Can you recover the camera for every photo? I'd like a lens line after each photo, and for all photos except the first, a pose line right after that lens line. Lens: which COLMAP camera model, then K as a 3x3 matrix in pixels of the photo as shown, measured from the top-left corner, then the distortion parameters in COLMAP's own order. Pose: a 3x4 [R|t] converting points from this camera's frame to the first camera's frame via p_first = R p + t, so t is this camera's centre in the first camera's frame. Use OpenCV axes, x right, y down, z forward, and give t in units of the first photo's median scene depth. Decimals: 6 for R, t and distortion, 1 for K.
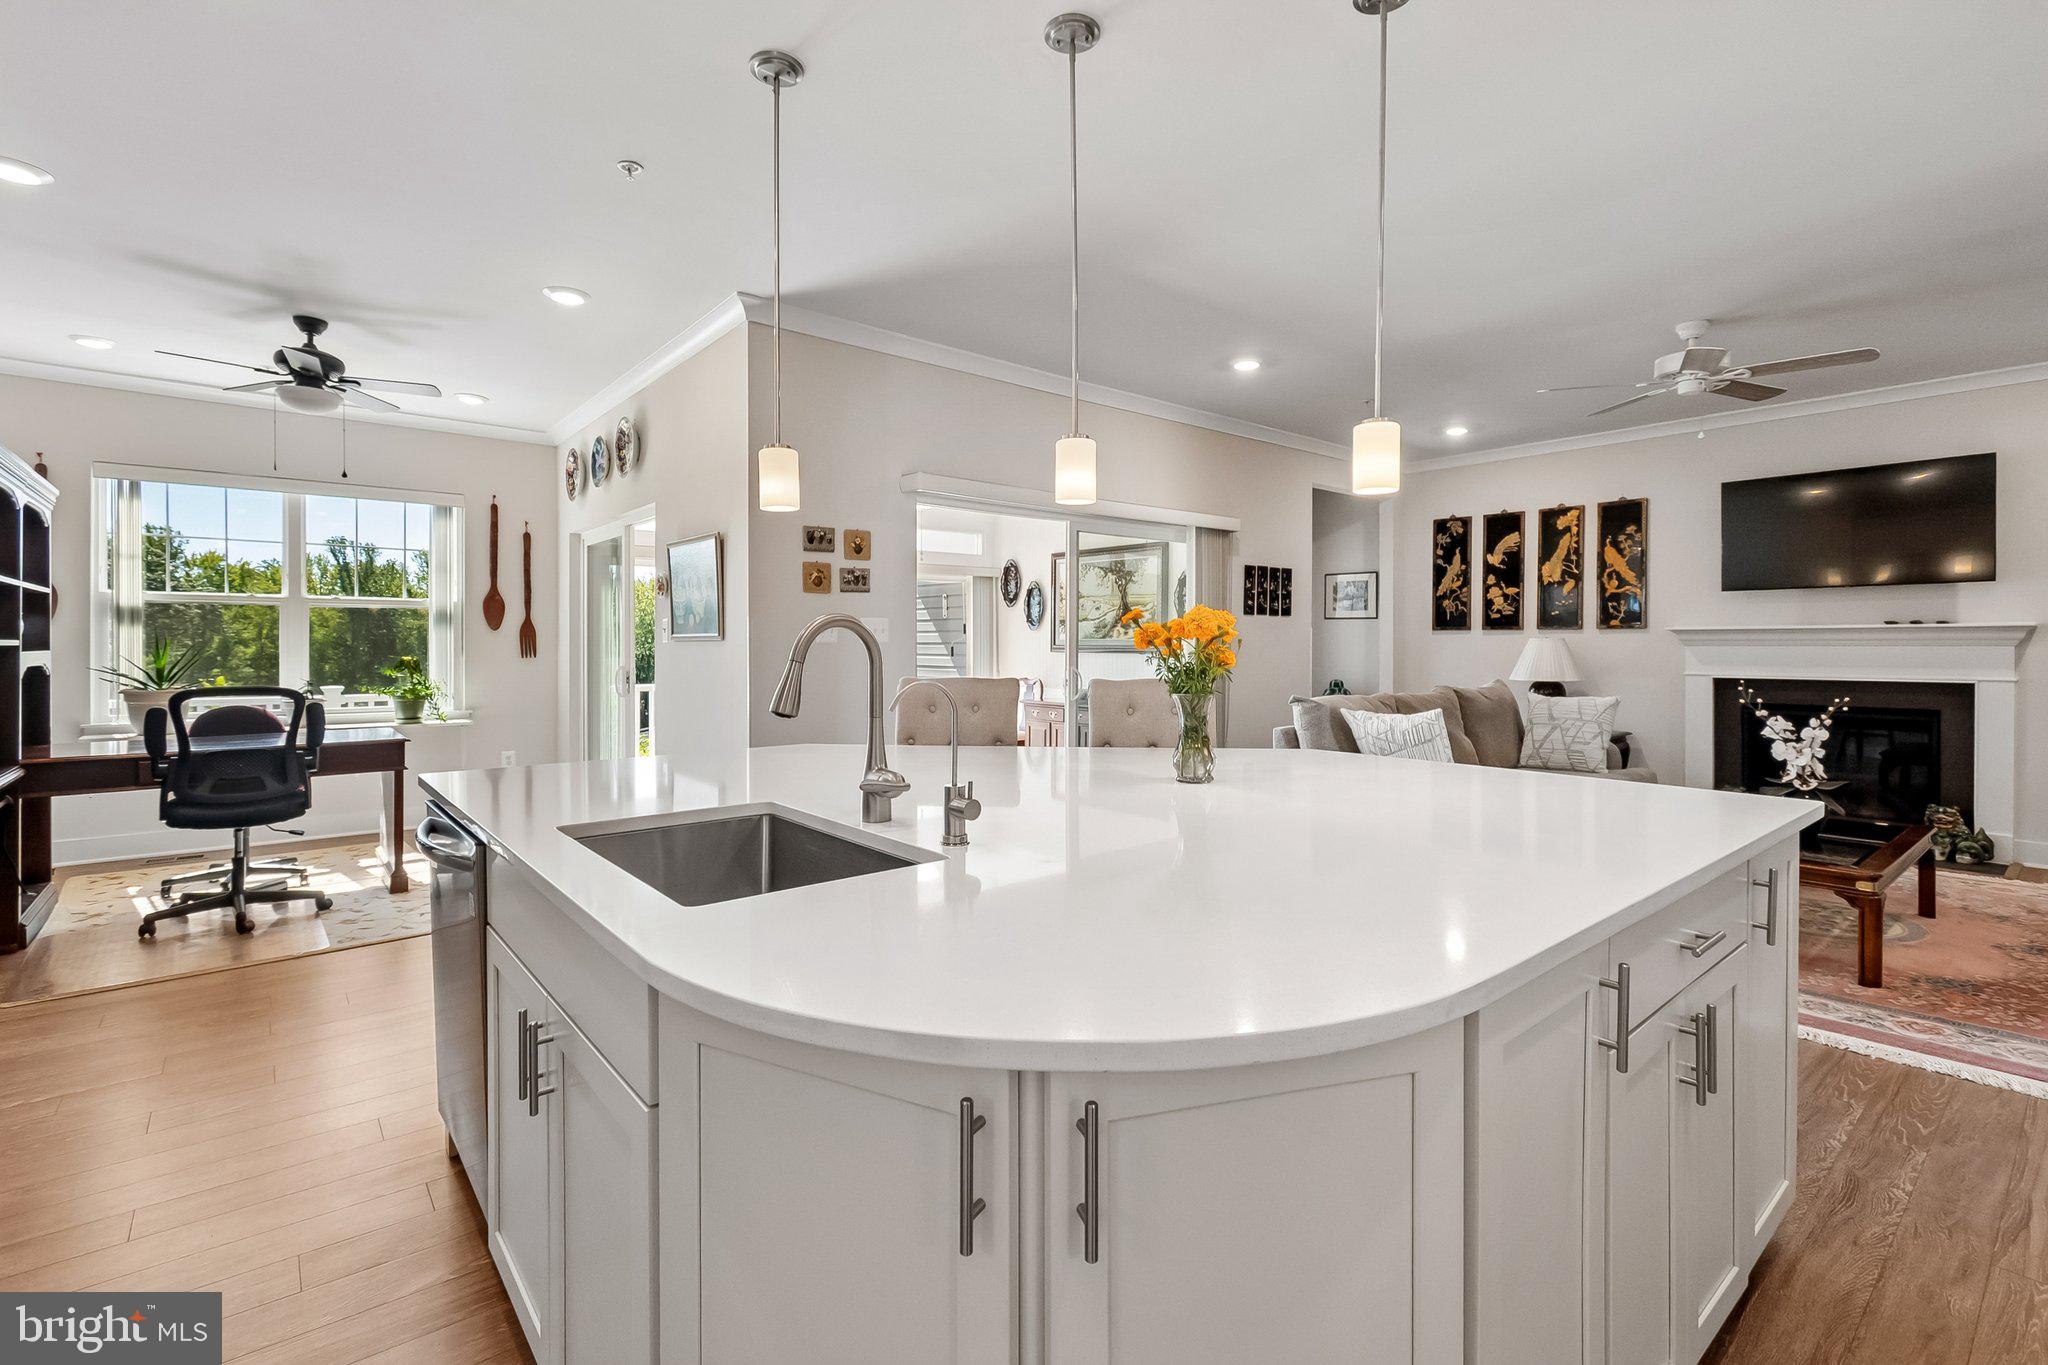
lens RADIAL K [[928.0, 0, 1031.5], [0, 928.0, 646.1], [0, 0, 1]] dist [0.020119, -0.004487]
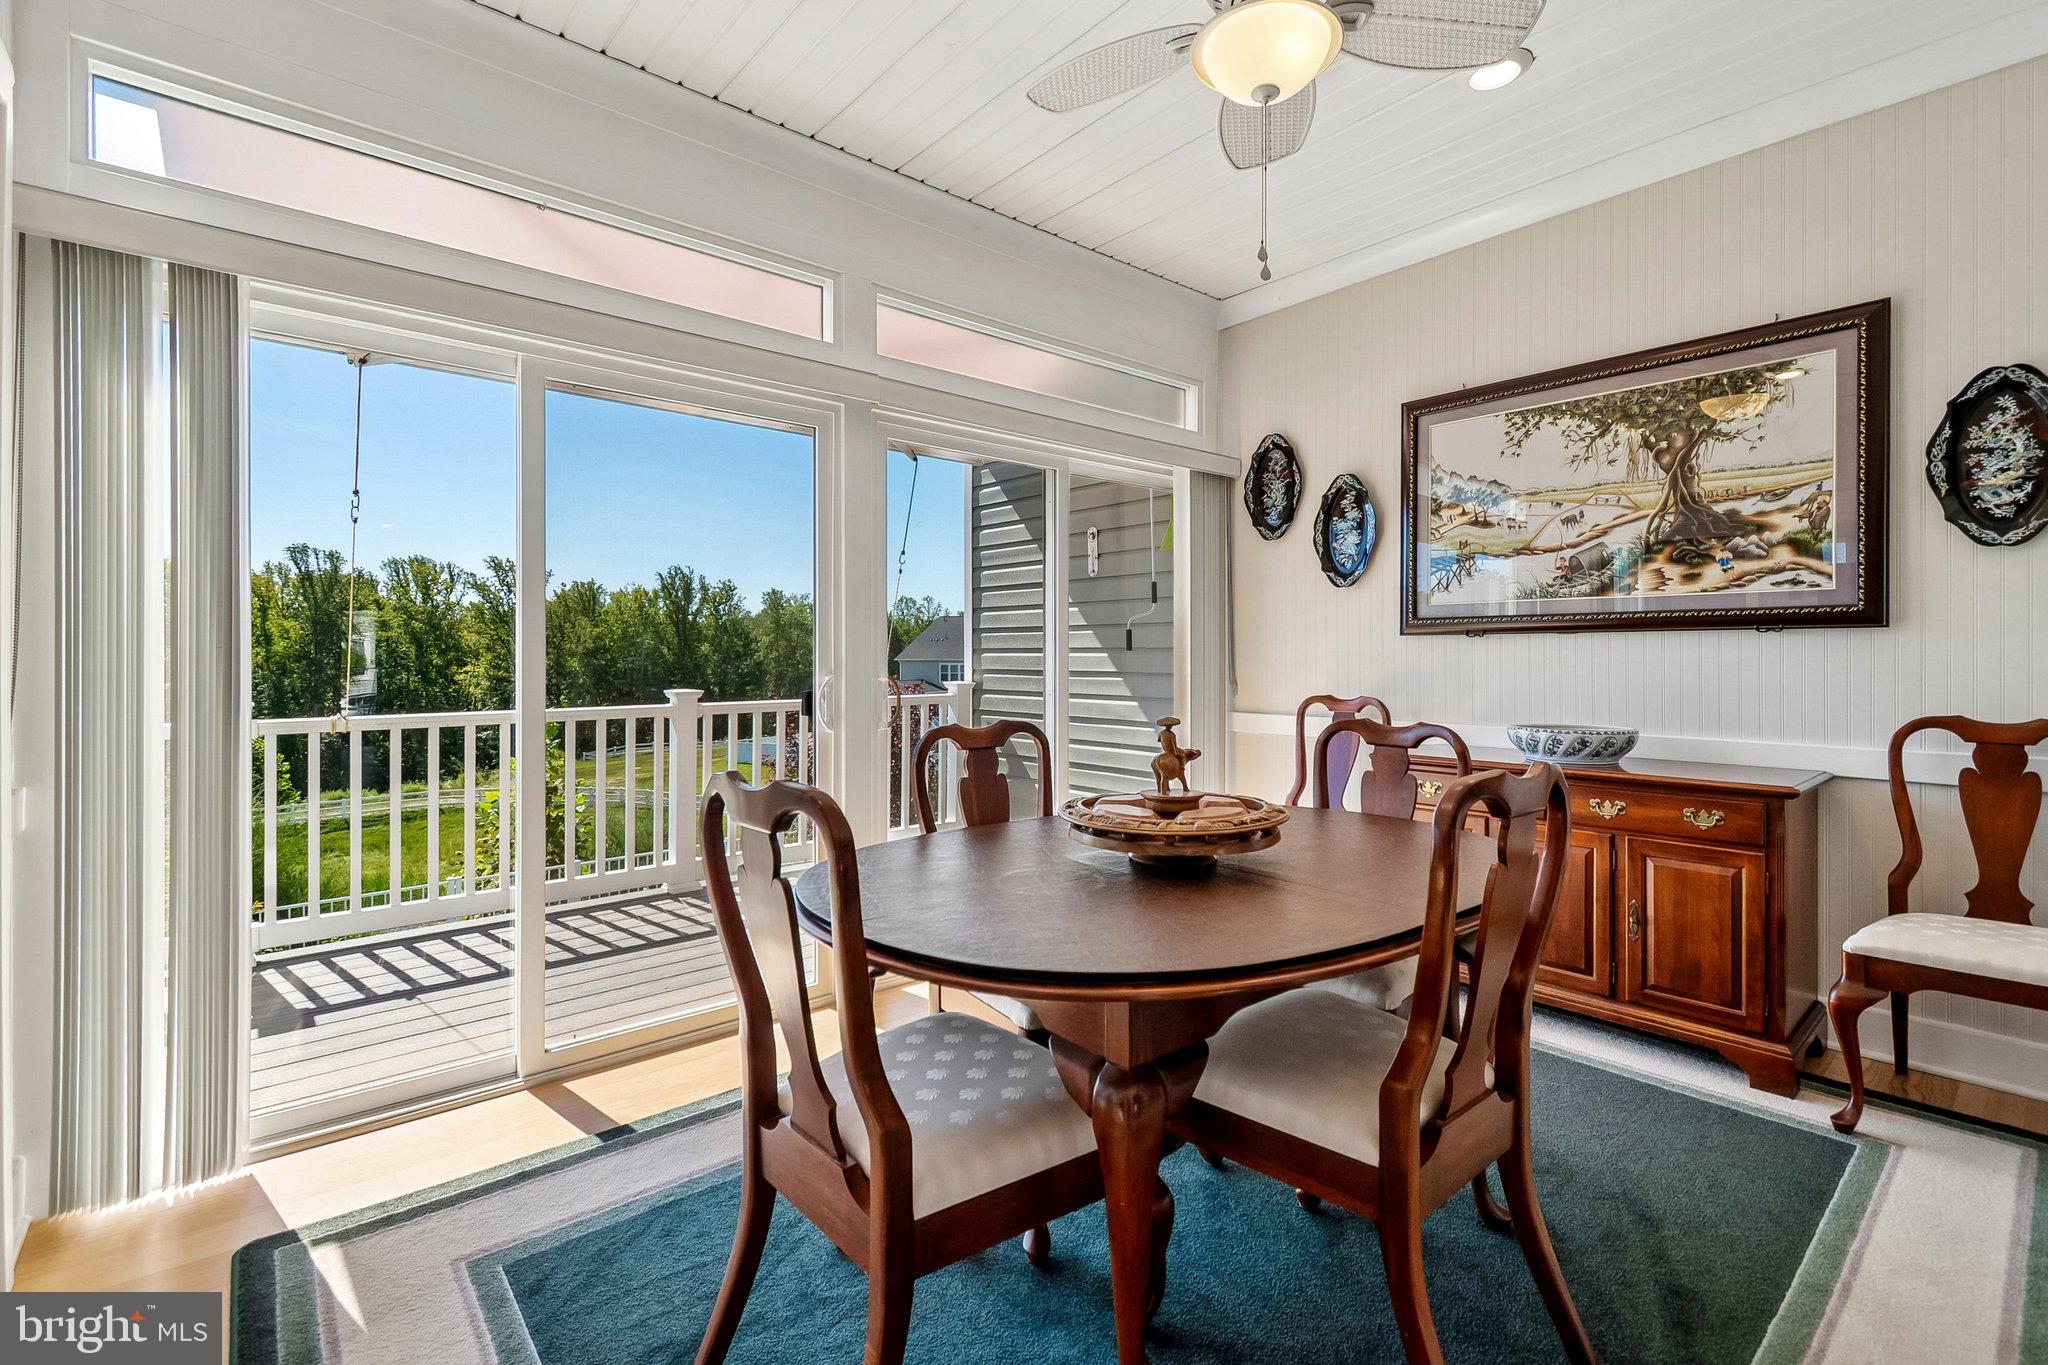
lens RADIAL K [[928.0, 0, 1030.4], [0, 928.0, 670.3], [0, 0, 1]] dist [0.020119, -0.004487]
pose [[0.999954, 0.002274, 0.009313, -0.252641], [-0.002353, 0.999961, 0.008492, 0.031302], [-0.009293, -0.008513, 0.999921, 0.959684]]
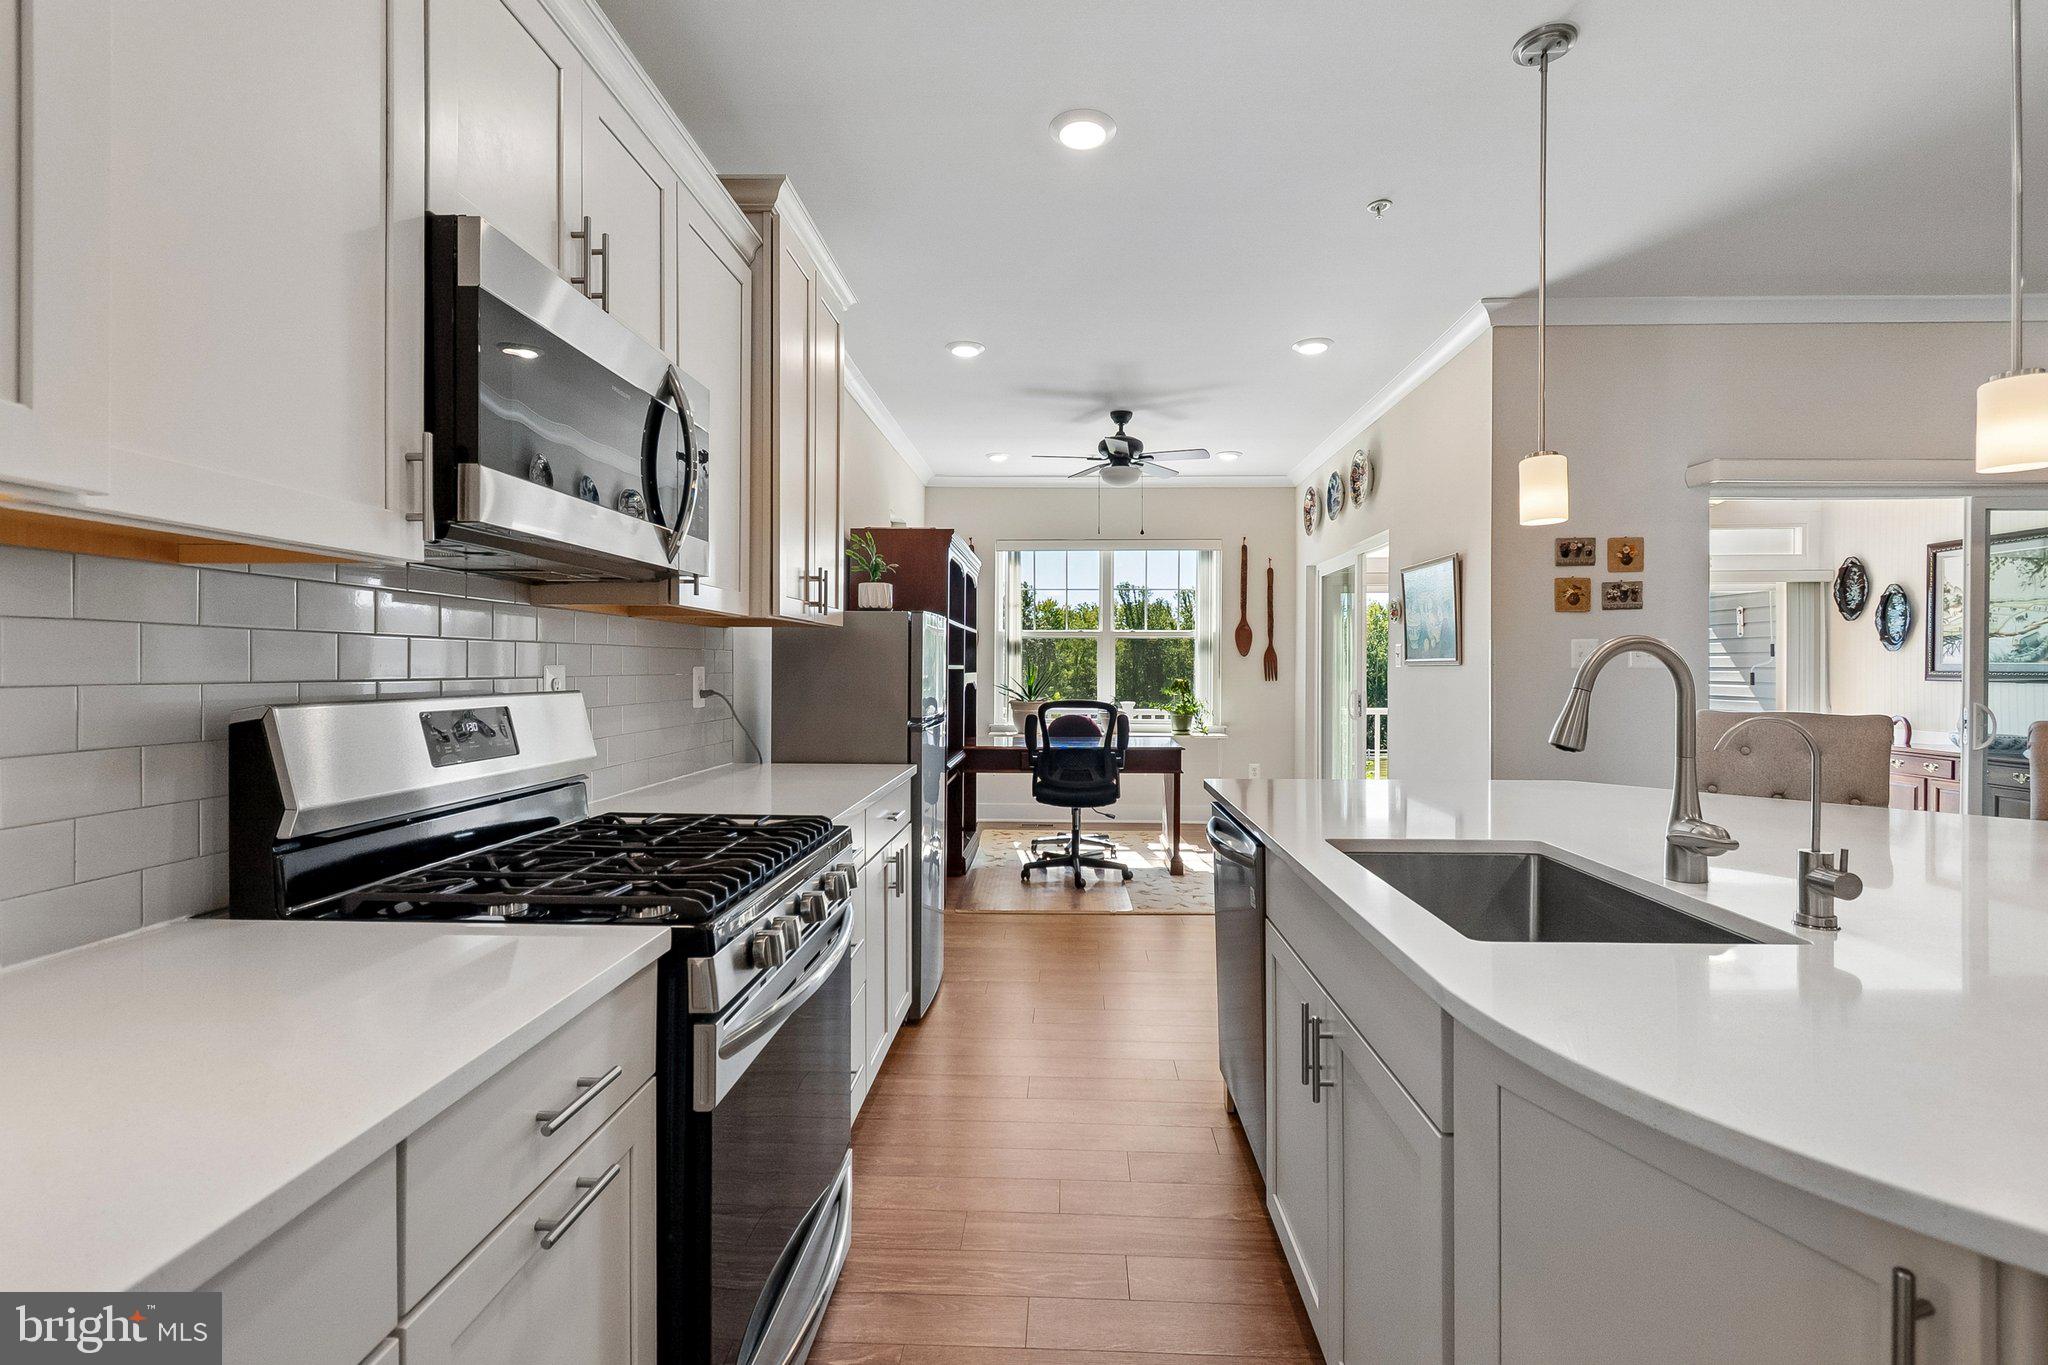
lens RADIAL K [[928.0, 0, 1043.5], [0, 928.0, 665.9], [0, 0, 1]] dist [0.020119, -0.004487]
pose [[0.749958, -0.000323, -0.661486, -0.016808], [-0.002917, 0.999989, -0.003796, -0.000567], [0.661479, 0.004776, 0.749948, -0.008953]]
